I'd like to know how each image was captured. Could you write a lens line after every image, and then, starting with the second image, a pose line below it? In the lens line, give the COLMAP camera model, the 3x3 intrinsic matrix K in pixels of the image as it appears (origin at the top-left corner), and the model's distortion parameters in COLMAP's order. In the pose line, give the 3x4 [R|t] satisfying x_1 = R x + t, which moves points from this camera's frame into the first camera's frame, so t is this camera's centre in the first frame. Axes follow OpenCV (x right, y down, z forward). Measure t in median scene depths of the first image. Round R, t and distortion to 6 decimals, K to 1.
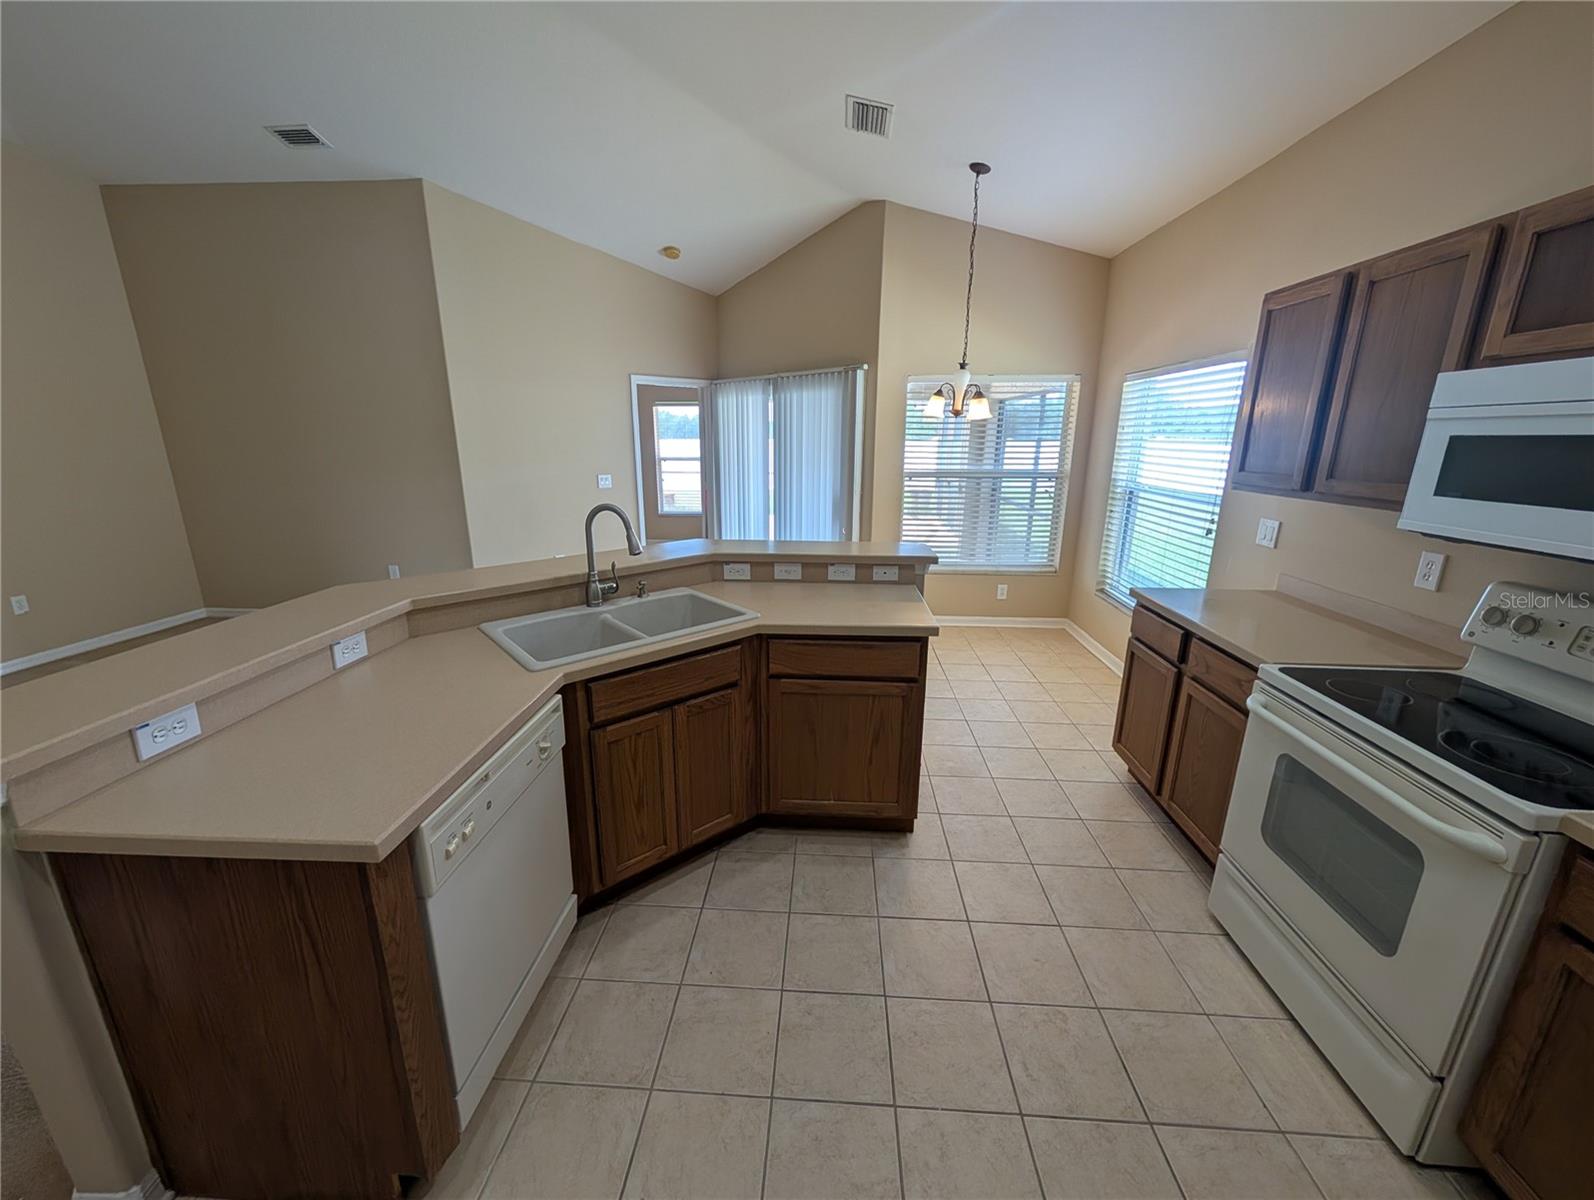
lens RADIAL K [[607.2, 0, 796.1], [0, 607.2, 594.3], [0, 0, 1]] dist [0.001145, -0.000201]
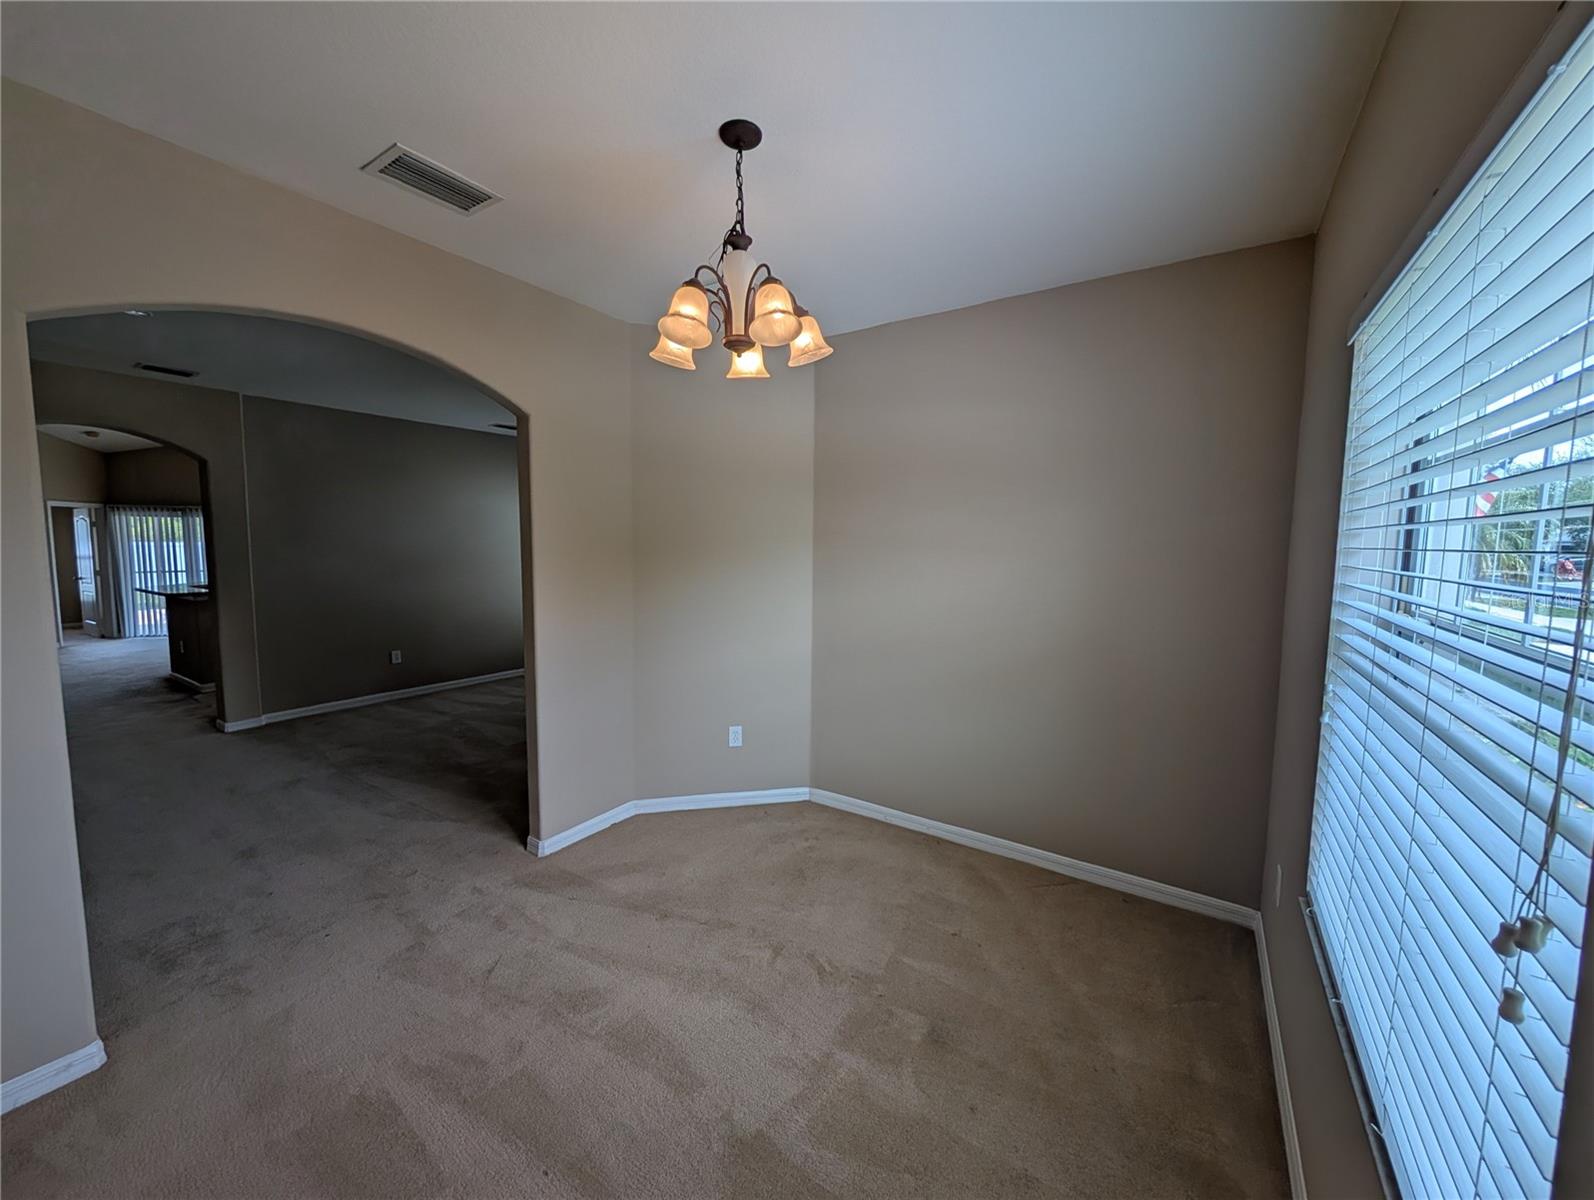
lens RADIAL K [[607.2, 0, 796.1], [0, 607.2, 594.3], [0, 0, 1]] dist [0.001145, -0.000201]
pose [[0.500963, -0.069828, 0.862647, -1.355559], [0.212846, 0.976067, -0.044597, 0.686007], [-0.838888, 0.205952, 0.503836, -2.642700]]
